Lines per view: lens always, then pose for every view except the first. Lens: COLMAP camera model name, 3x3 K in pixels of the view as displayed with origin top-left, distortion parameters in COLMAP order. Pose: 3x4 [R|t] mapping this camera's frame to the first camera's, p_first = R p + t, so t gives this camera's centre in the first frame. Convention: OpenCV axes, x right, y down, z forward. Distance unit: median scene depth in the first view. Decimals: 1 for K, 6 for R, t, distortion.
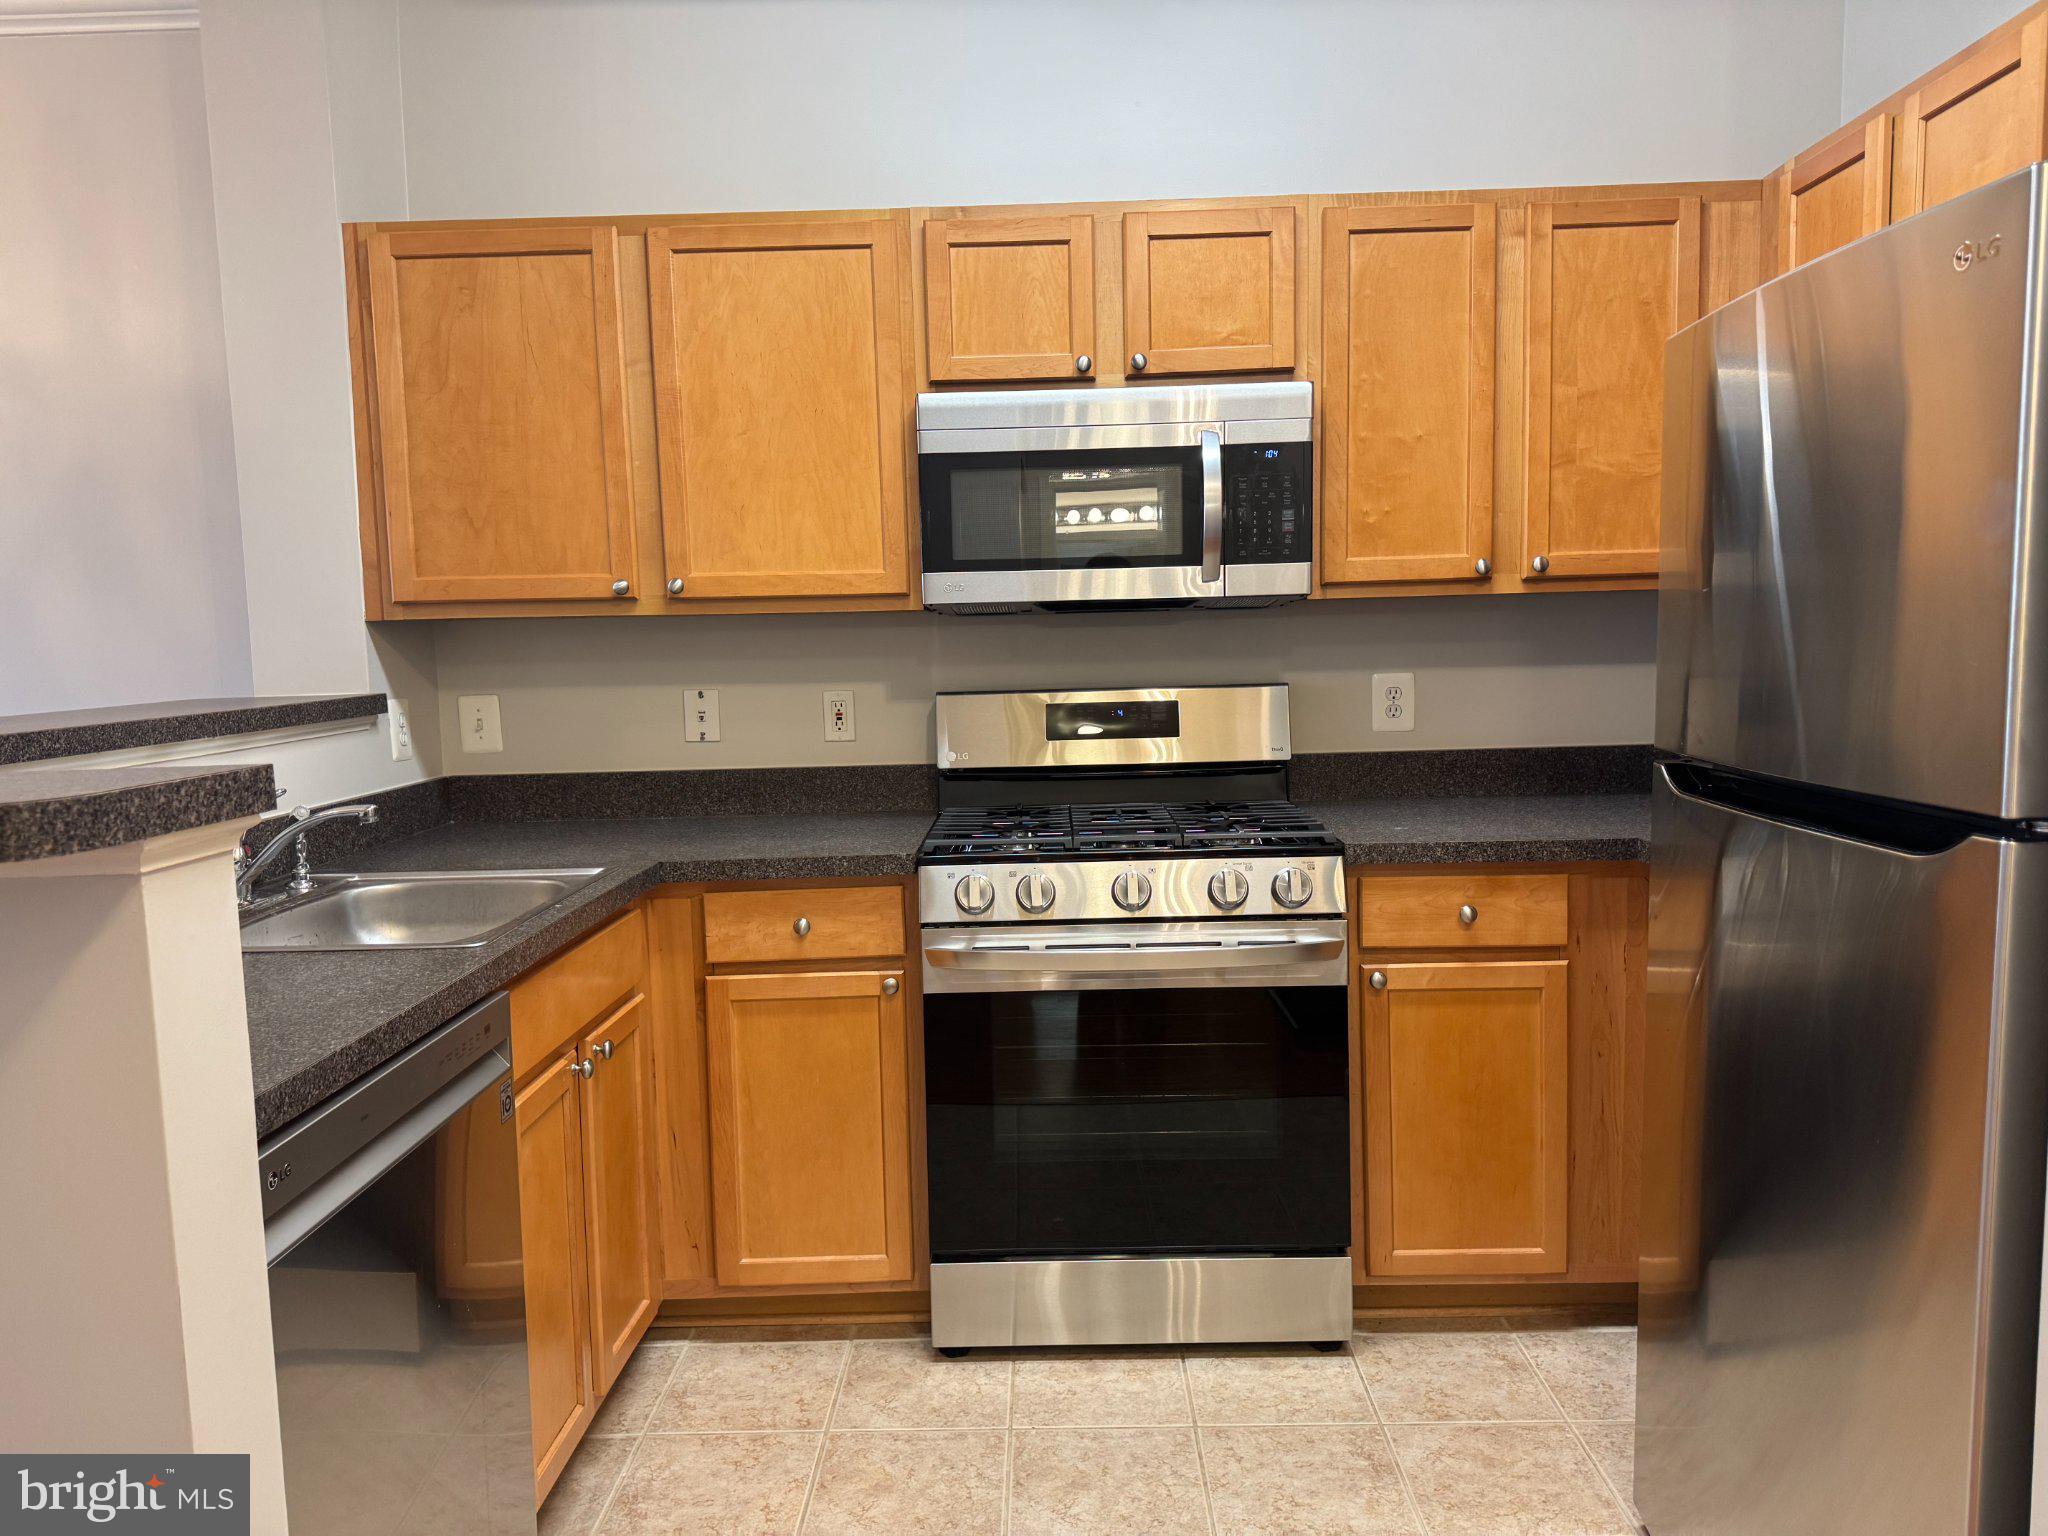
lens RADIAL K [[1497.2, 0, 1021.1], [0, 1497.2, 784.7], [0, 0, 1]] dist [0.105684, -0.206590]
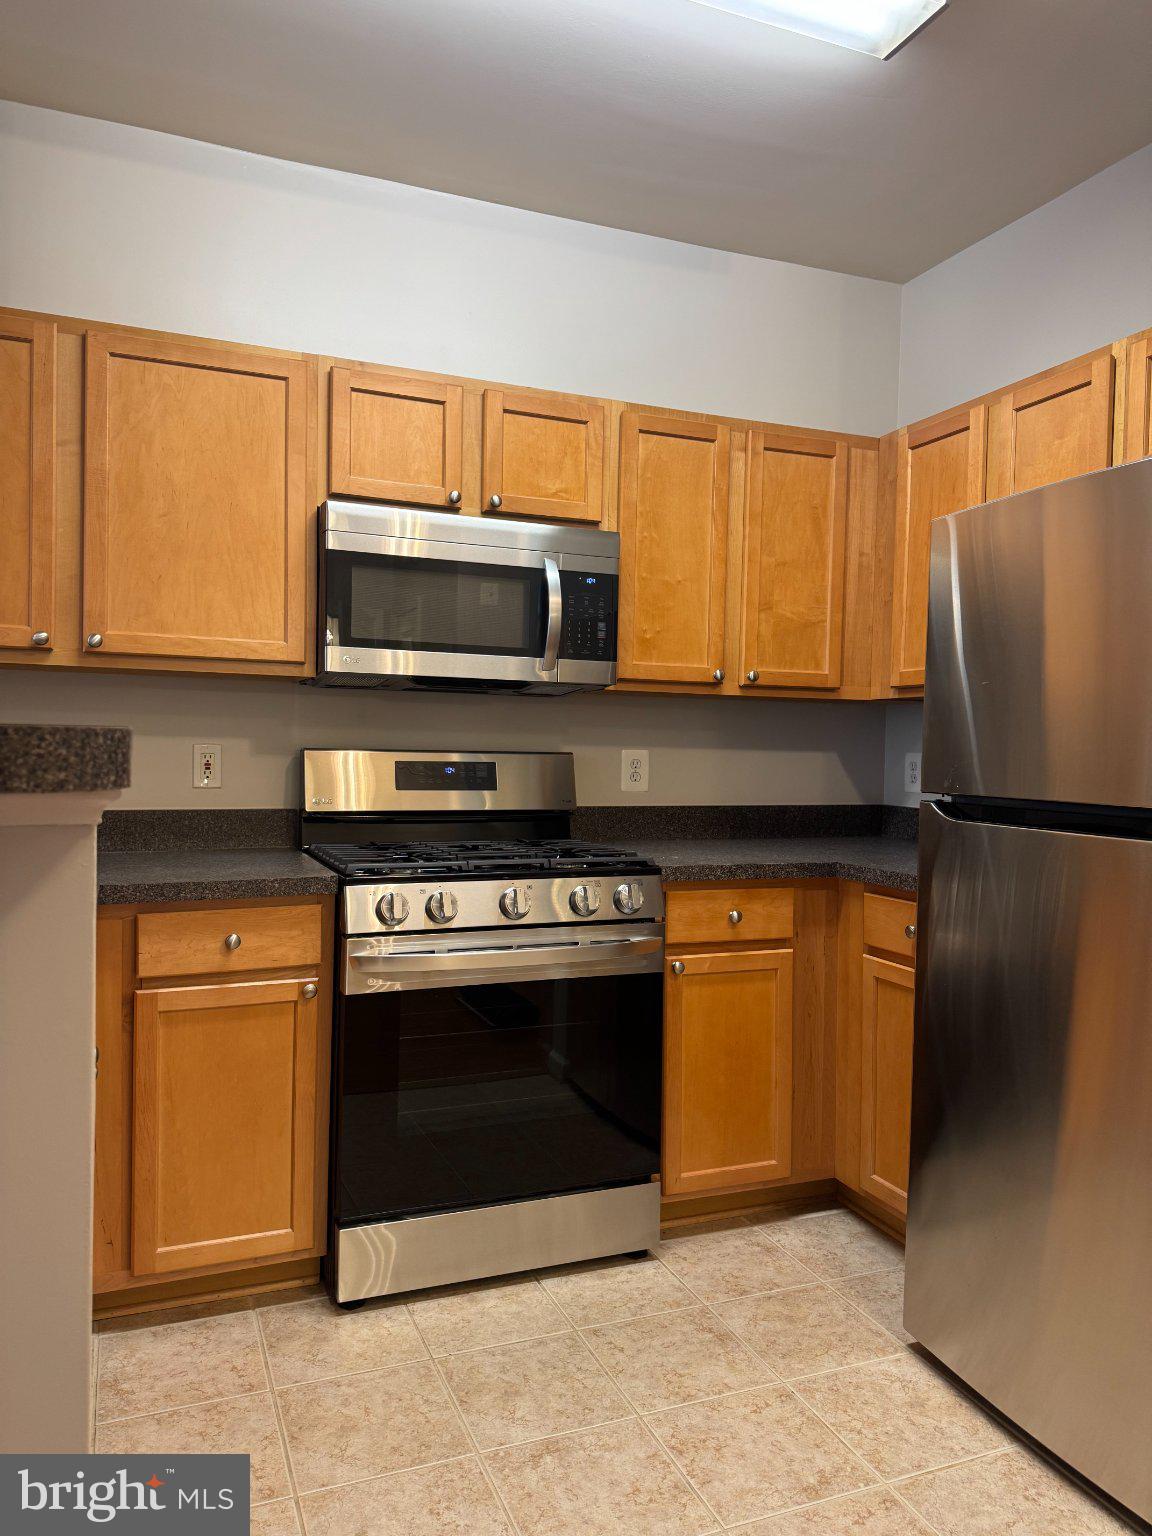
lens RADIAL K [[1122.9, 0, 606.7], [0, 1122.9, 764.7], [0, 0, 1]] dist [0.105684, -0.206590]
pose [[0.912481, 0.035536, 0.407573, -0.230543], [-0.001388, 0.996484, -0.083777, 0.030973], [-0.409117, 0.075880, 0.909321, 0.085836]]
